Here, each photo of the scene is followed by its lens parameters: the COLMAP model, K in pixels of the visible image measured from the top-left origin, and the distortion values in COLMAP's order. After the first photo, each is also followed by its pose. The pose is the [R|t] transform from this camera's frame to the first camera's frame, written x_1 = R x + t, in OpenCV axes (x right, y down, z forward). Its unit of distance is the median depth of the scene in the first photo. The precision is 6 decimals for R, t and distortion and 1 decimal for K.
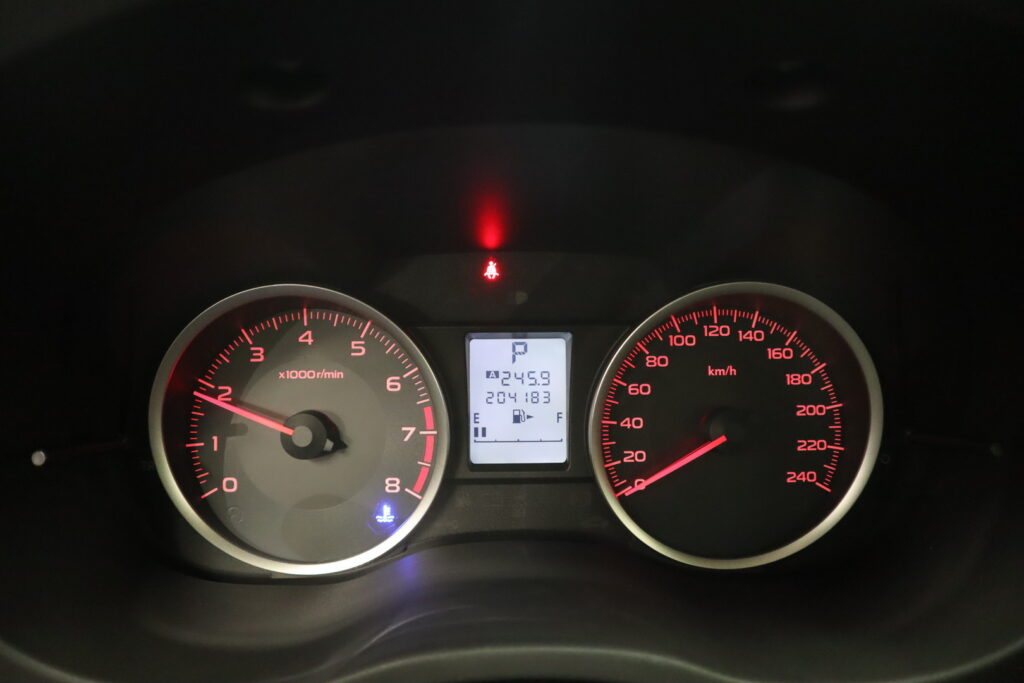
lens RADIAL K [[723.1, 0, 512.0], [0, 723.1, 341.5], [0, 0, 1]] dist [-0.076803, 0.003172]
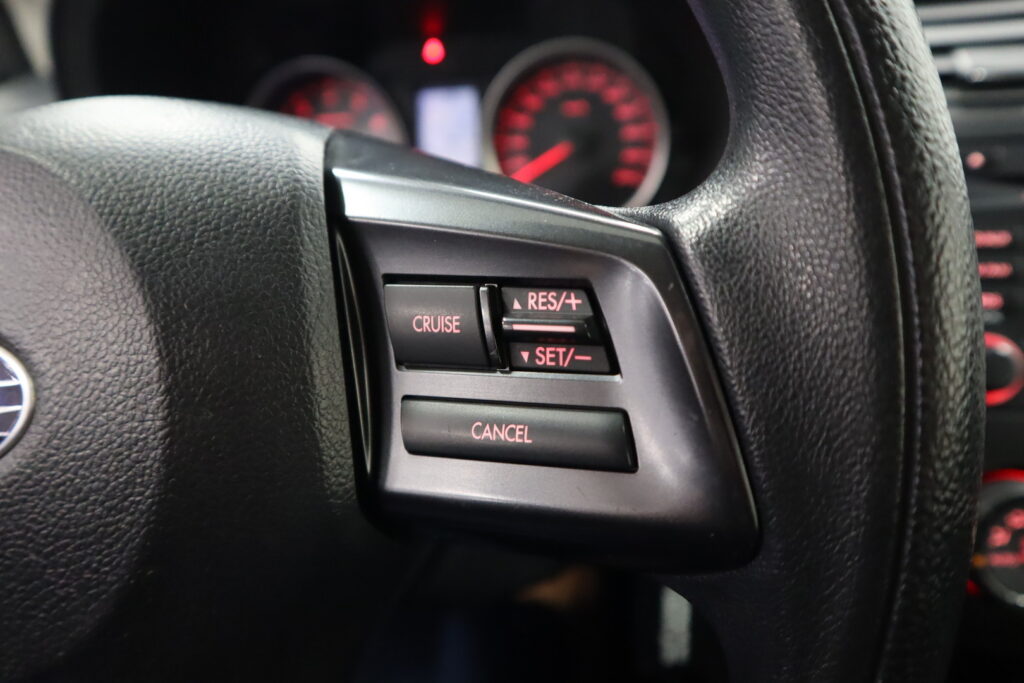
lens RADIAL K [[723.1, 0, 512.0], [0, 723.1, 341.5], [0, 0, 1]] dist [-0.076803, 0.003172]
pose [[0.967522, -0.009092, -0.252622, 0.563149], [0.053698, 0.983937, 0.170249, 0.274389], [0.247017, -0.178285, 0.952469, -0.593763]]
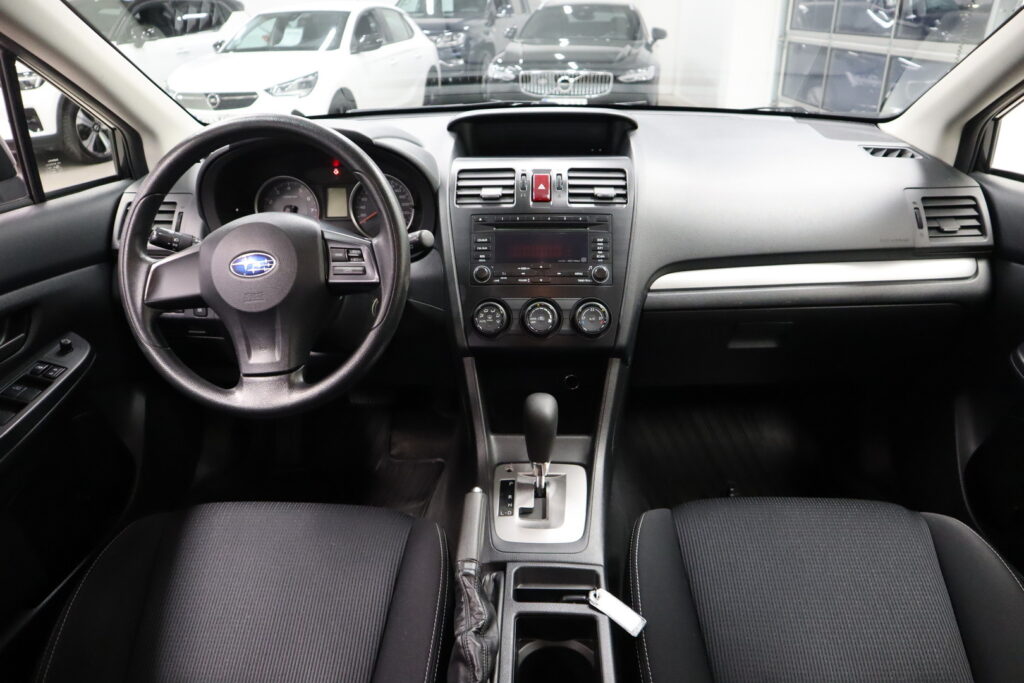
lens RADIAL K [[723.1, 0, 512.0], [0, 723.1, 341.5], [0, 0, 1]] dist [-0.076803, 0.003172]
pose [[0.996022, 0.014049, -0.087989, 1.432728], [0.000310, 0.986939, 0.161091, 0.210037], [0.089103, -0.160478, 0.983009, -3.236703]]
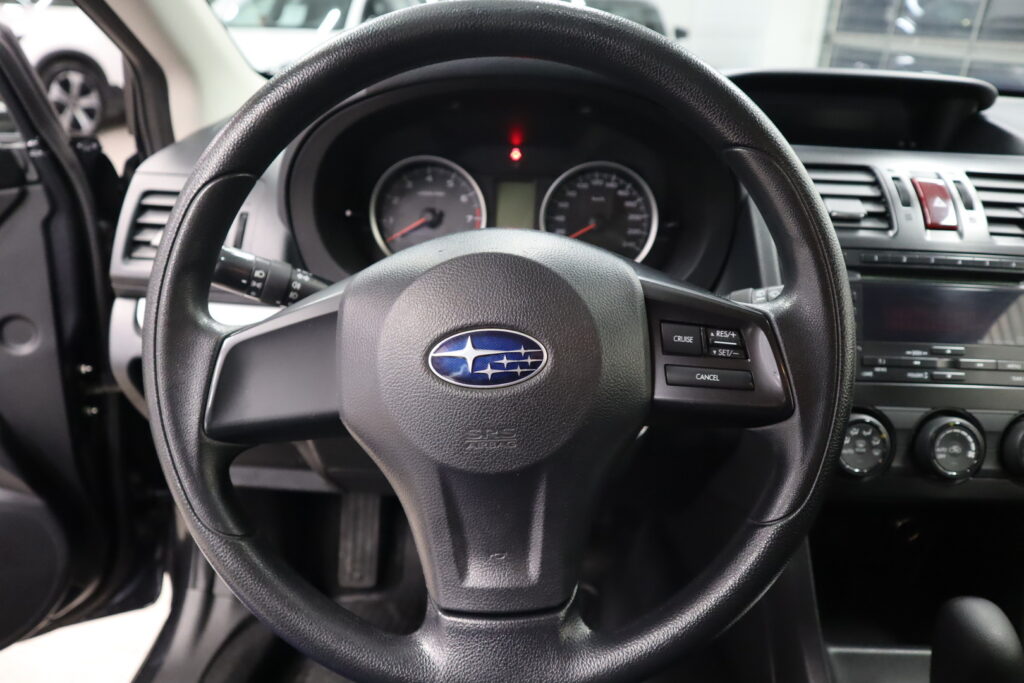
lens RADIAL K [[723.1, 0, 512.0], [0, 723.1, 341.5], [0, 0, 1]] dist [-0.076803, 0.003172]
pose [[0.997829, 0.047417, -0.045704, 0.136595], [-0.039681, 0.986739, 0.157391, 0.145699], [0.052561, -0.155236, 0.986478, -1.502571]]
